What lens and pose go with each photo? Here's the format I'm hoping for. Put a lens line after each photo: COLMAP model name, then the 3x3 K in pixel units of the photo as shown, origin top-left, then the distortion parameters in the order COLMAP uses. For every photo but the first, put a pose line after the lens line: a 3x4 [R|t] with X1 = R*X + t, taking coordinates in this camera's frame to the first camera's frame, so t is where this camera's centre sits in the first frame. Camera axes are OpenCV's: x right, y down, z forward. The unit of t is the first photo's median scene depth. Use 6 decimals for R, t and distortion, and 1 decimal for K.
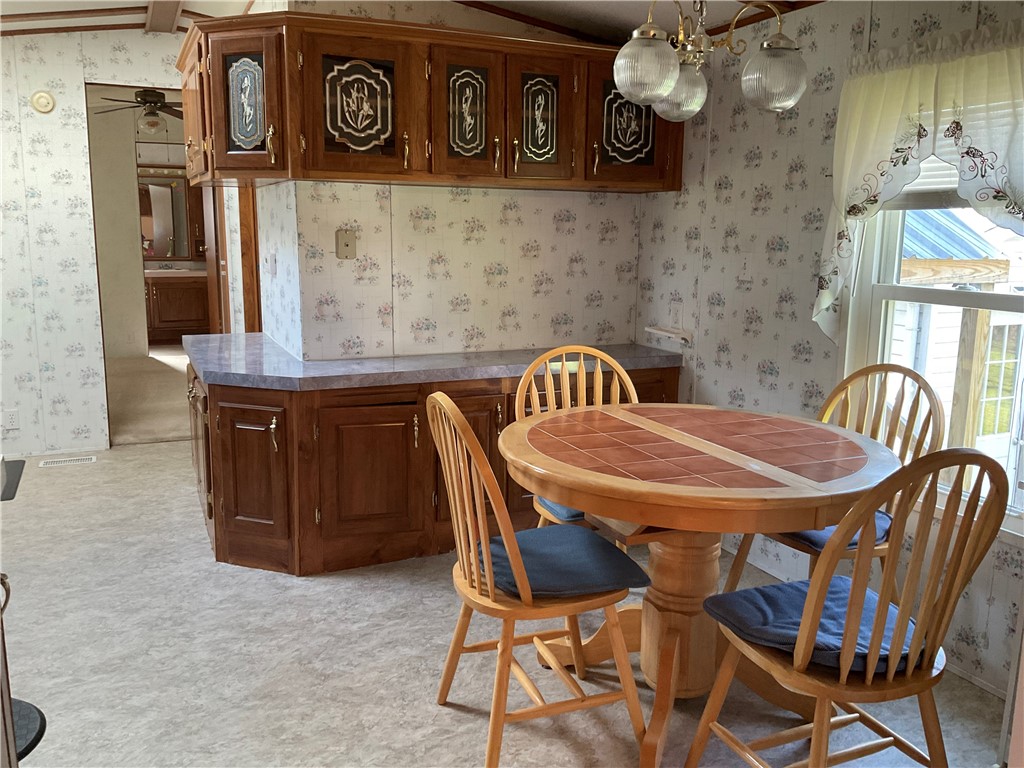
lens RADIAL K [[845.5, 0, 509.8], [0, 845.5, 381.5], [0, 0, 1]] dist [0.076924, -0.141838]
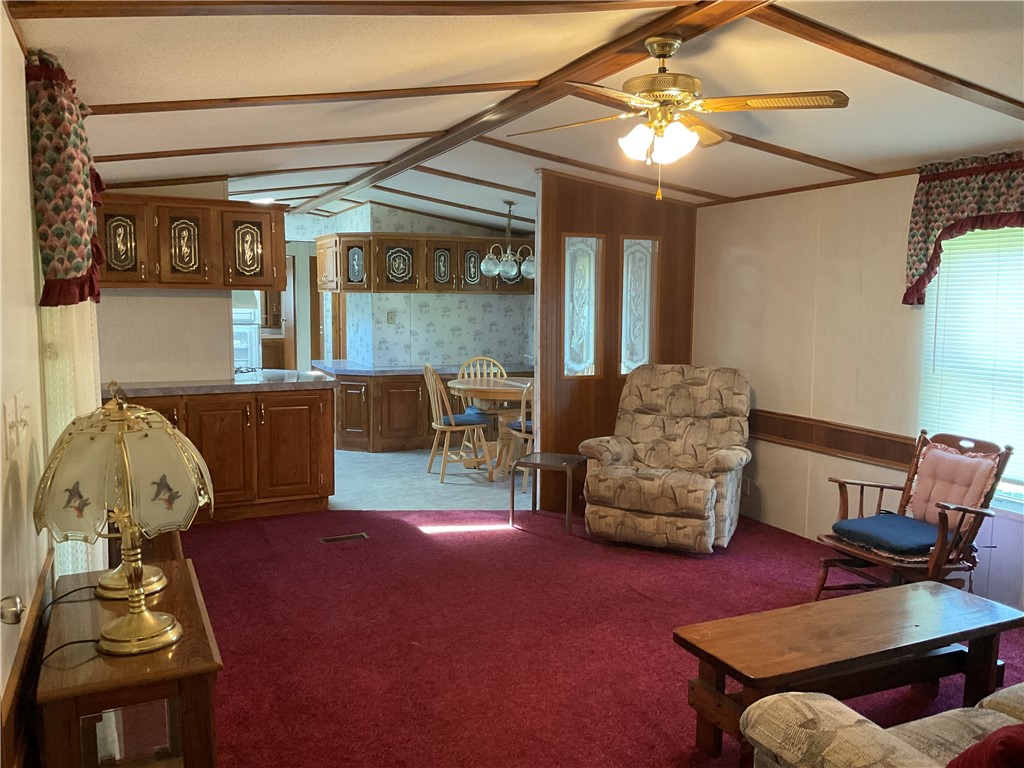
lens RADIAL K [[845.5, 0, 514.7], [0, 845.5, 380.7], [0, 0, 1]] dist [0.076924, -0.141838]
pose [[0.999994, -0.003204, 0.001133, 0.152293], [0.003286, 0.996627, -0.081997, 0.213217], [-0.000866, 0.082001, 0.996632, -1.378171]]
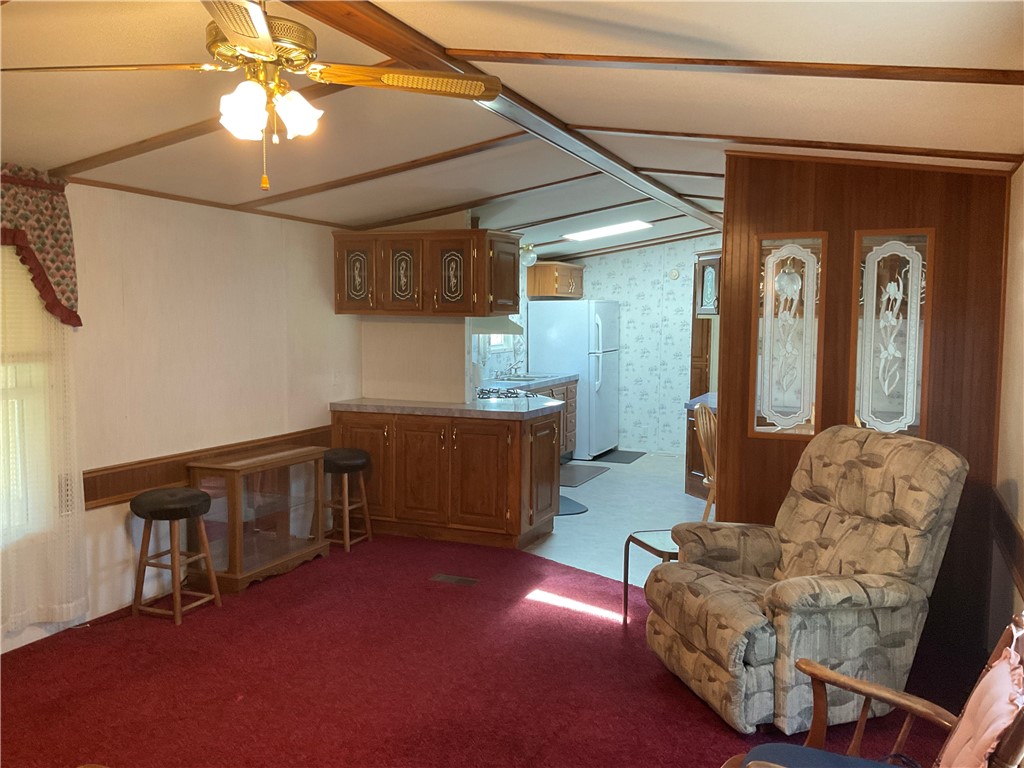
lens RADIAL K [[845.5, 0, 511.2], [0, 845.5, 383.1], [0, 0, 1]] dist [0.076924, -0.141838]
pose [[0.665807, 0.051496, -0.744345, 1.278392], [-0.134195, 0.989612, -0.051571, 0.058763], [0.733957, 0.134223, 0.665801, -0.510618]]
